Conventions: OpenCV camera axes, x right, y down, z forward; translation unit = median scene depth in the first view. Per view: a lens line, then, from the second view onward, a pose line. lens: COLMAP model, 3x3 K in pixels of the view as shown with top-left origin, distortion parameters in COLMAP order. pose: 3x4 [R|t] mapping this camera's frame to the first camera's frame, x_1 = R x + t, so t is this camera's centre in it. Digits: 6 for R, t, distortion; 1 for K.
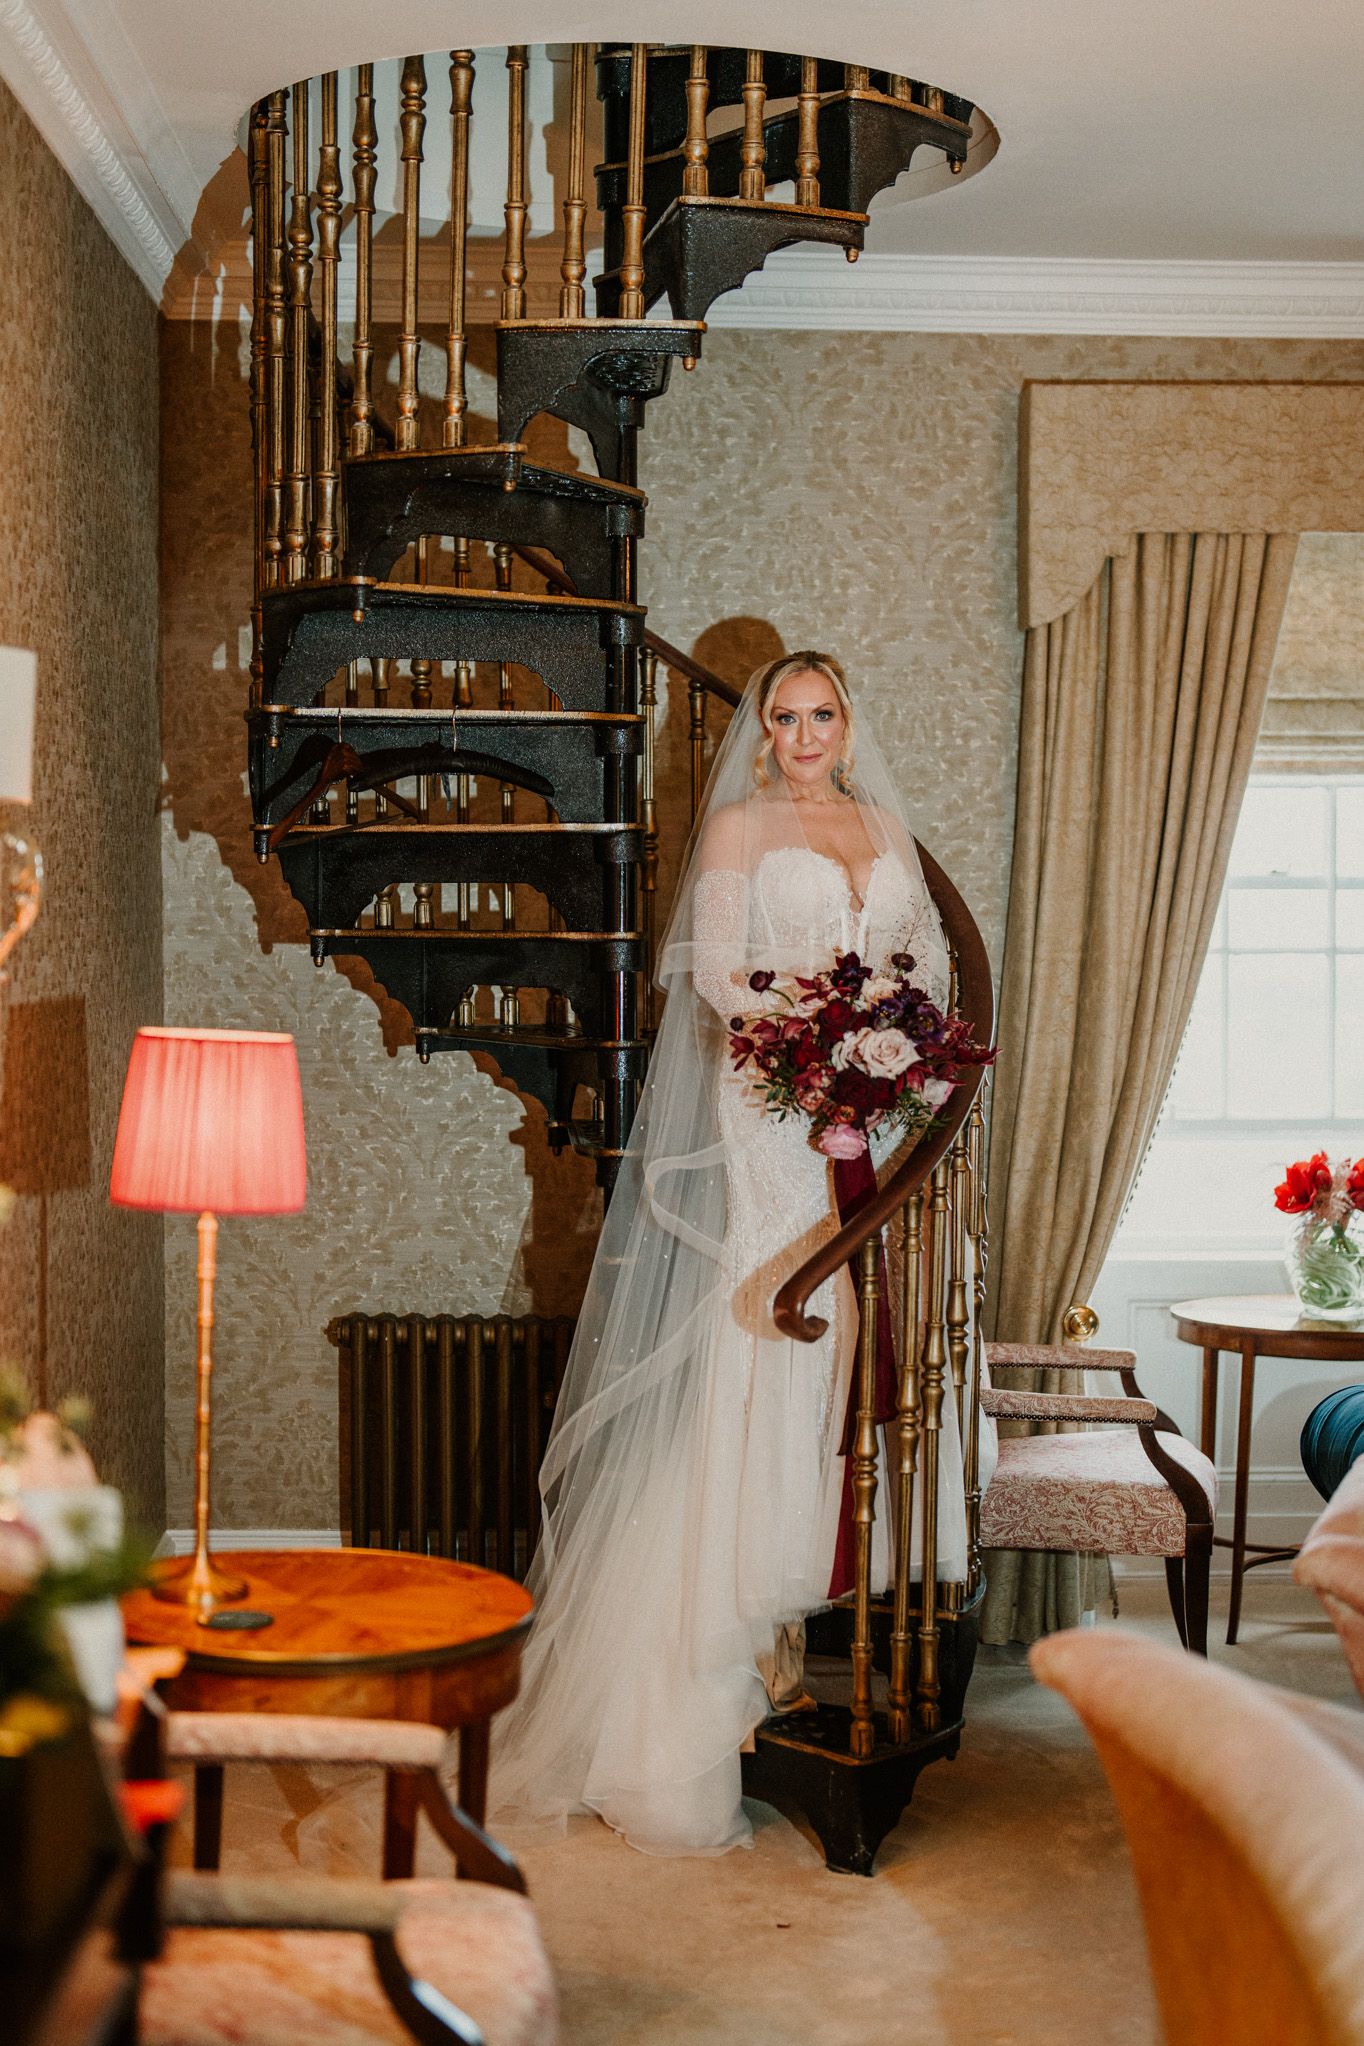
lens RADIAL K [[3035.5, 0, 744.3], [0, 3035.5, 1027.2], [0, 0, 1]] dist [-0.139914, 0.947547]
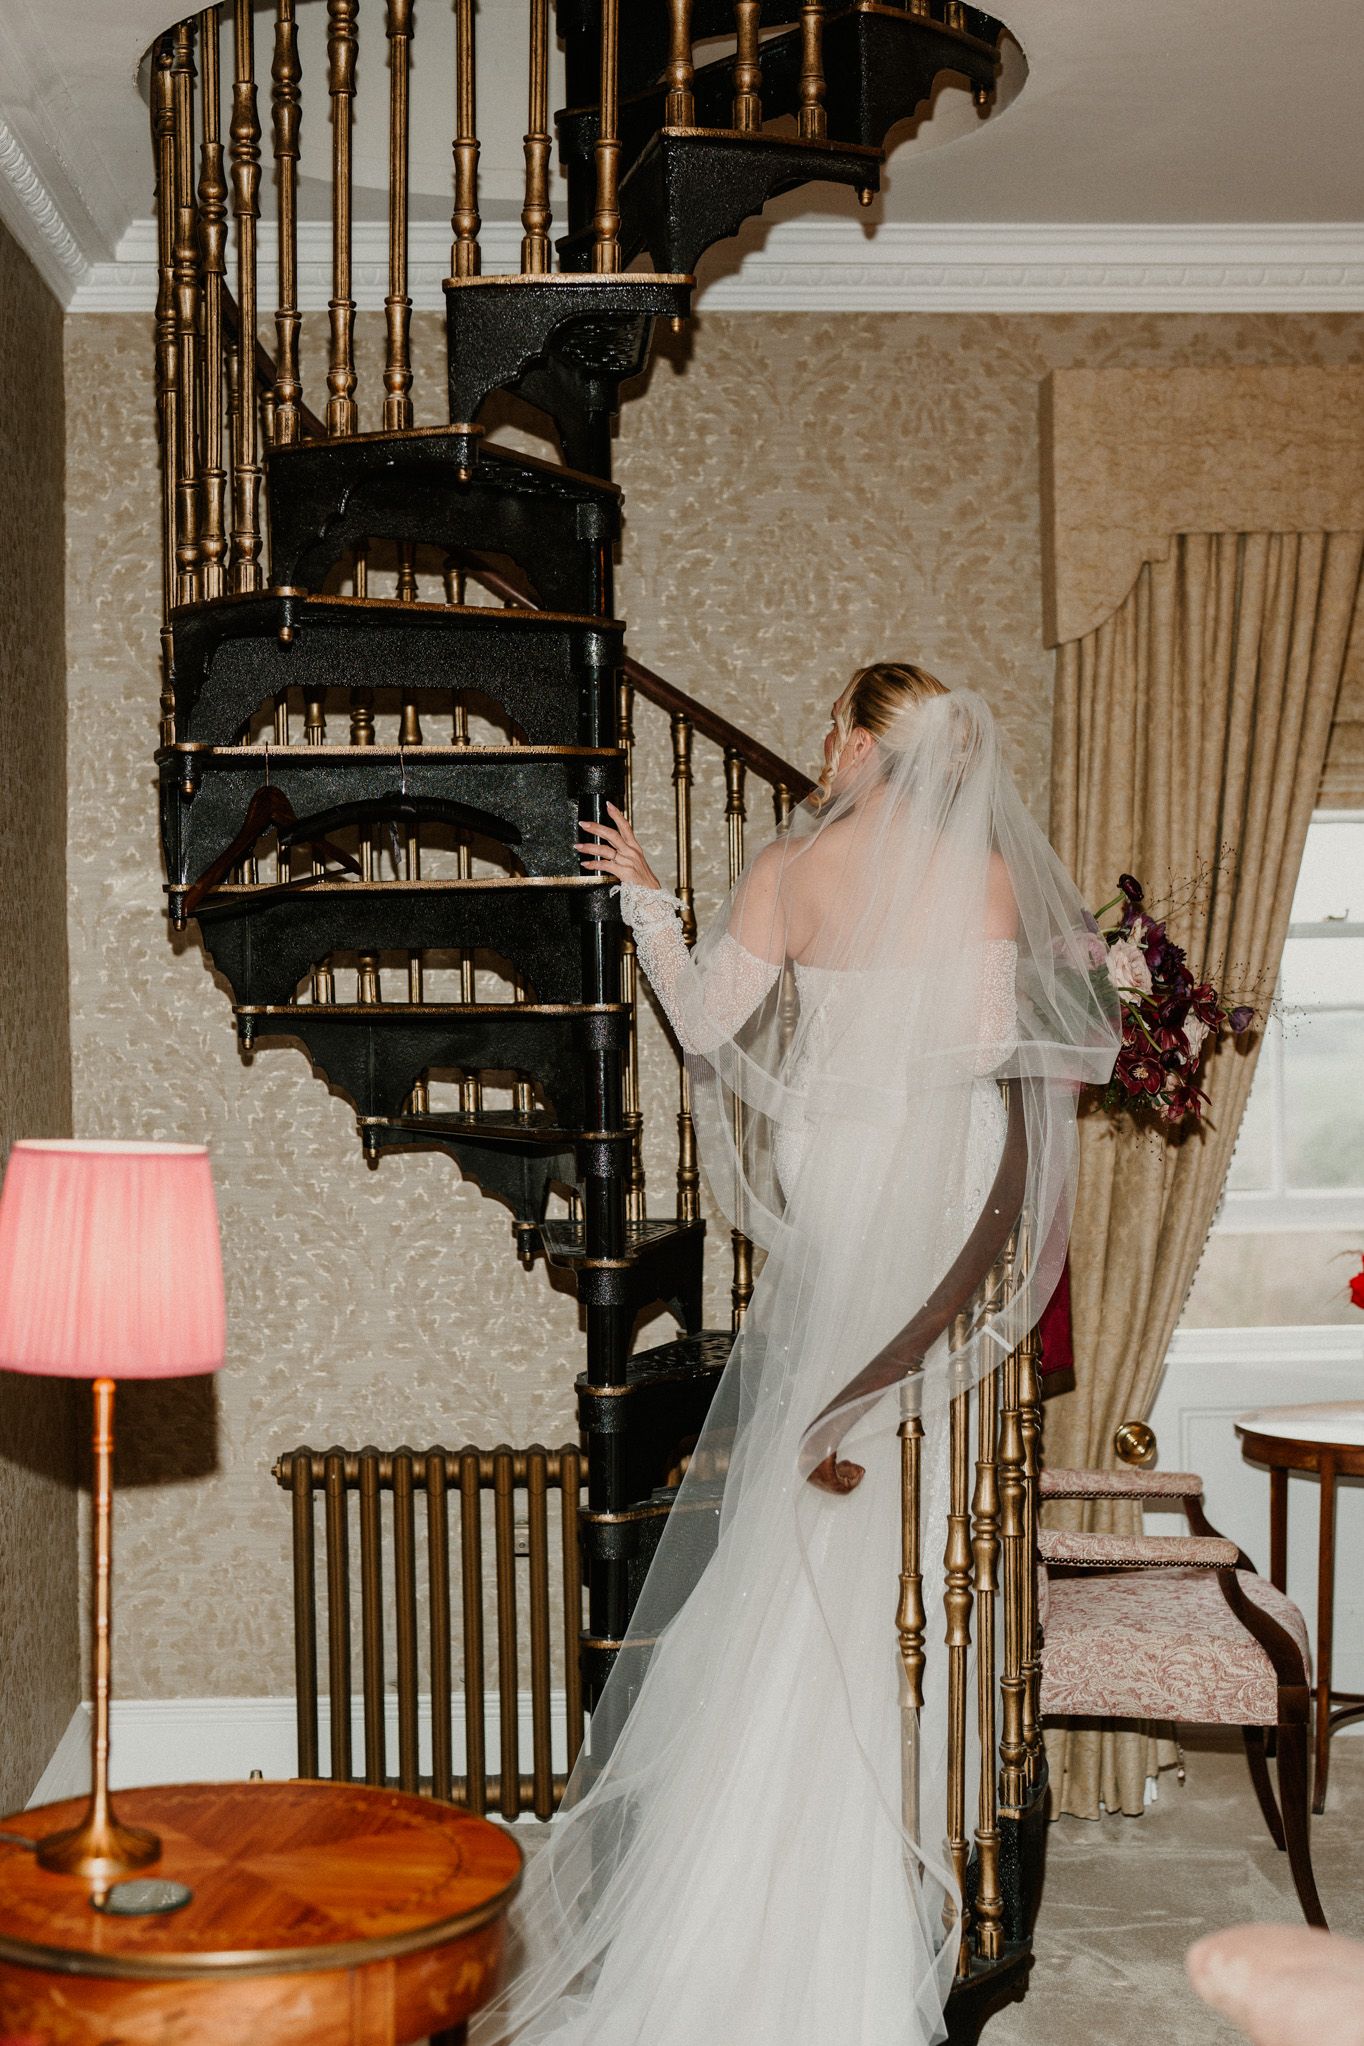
lens RADIAL K [[2888.4, 0, 686.5], [0, 2888.4, 966.6], [0, 0, 1]] dist [-0.142296, 0.864768]
pose [[0.999812, -0.018790, 0.004765, -0.018625], [0.018957, 0.999105, -0.037802, -0.009634], [-0.004051, 0.037885, 0.999274, 0.173425]]
